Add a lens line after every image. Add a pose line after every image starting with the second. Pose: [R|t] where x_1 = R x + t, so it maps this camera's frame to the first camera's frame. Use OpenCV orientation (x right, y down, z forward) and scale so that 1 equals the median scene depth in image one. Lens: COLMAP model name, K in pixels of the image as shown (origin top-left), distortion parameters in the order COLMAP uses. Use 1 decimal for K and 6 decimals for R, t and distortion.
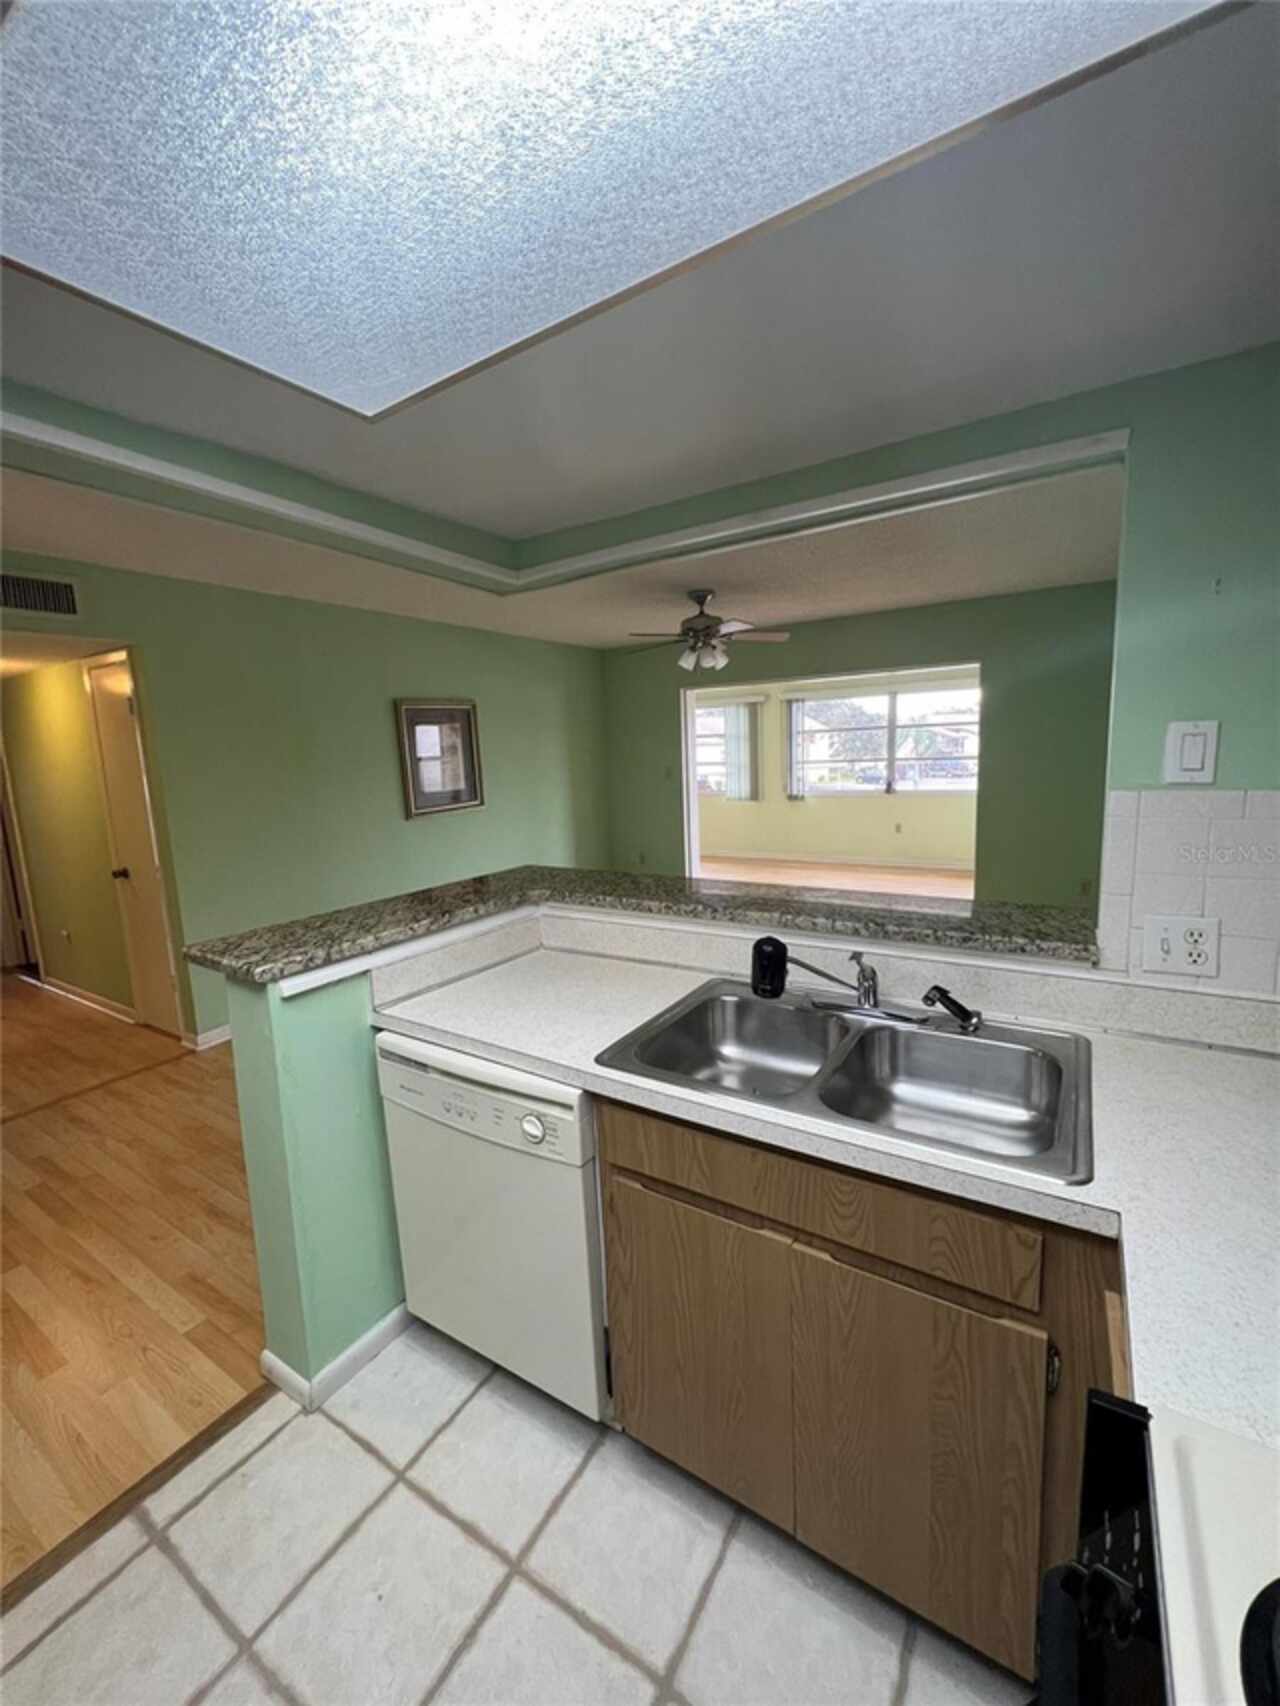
lens RADIAL K [[682.2, 0, 654.0], [0, 682.2, 846.6], [0, 0, 1]] dist [0.003521, 0.000429]
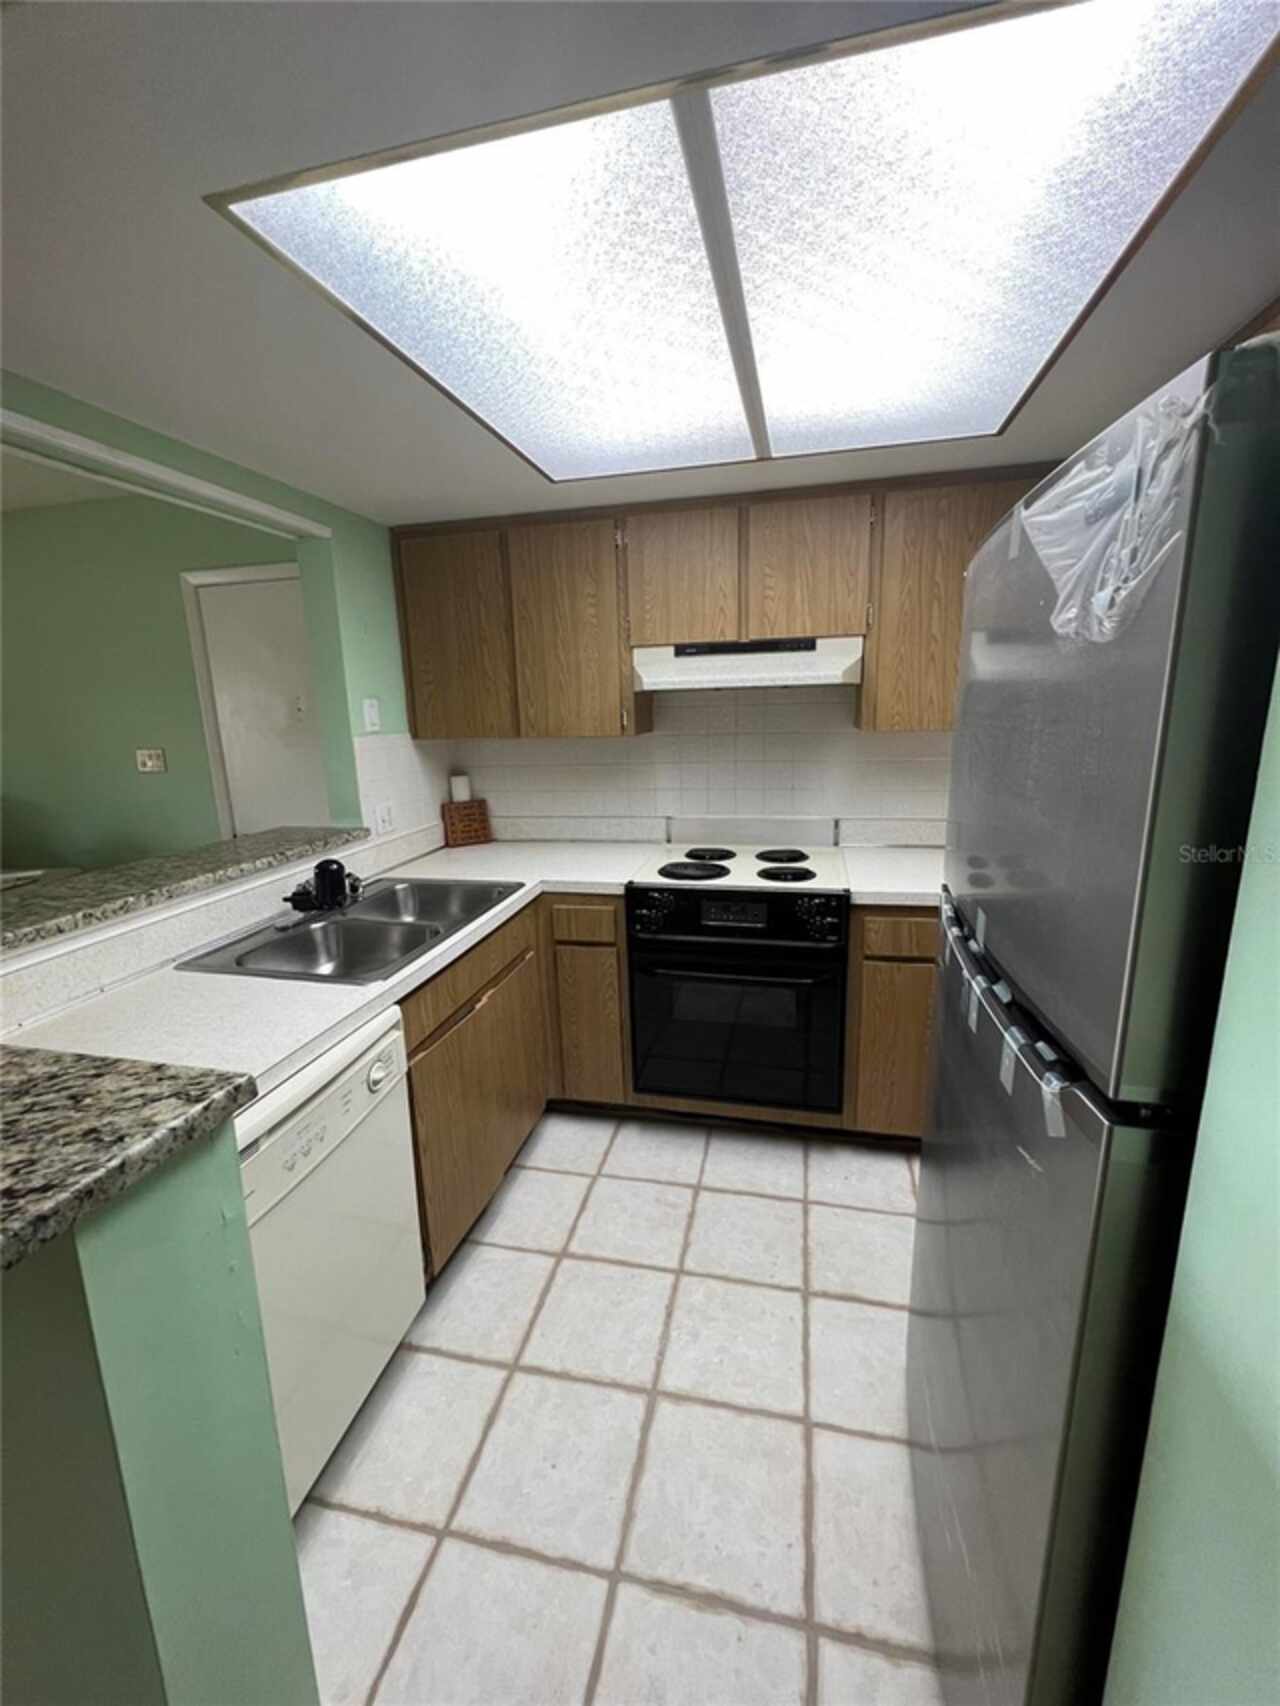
lens RADIAL K [[682.2, 0, 640.8], [0, 682.2, 848.5], [0, 0, 1]] dist [0.003521, 0.000429]
pose [[-0.323600, -0.144259, 0.935132, -1.126511], [0.180725, 0.960691, 0.210741, -0.039910], [-0.928774, 0.237198, -0.284809, 0.812532]]
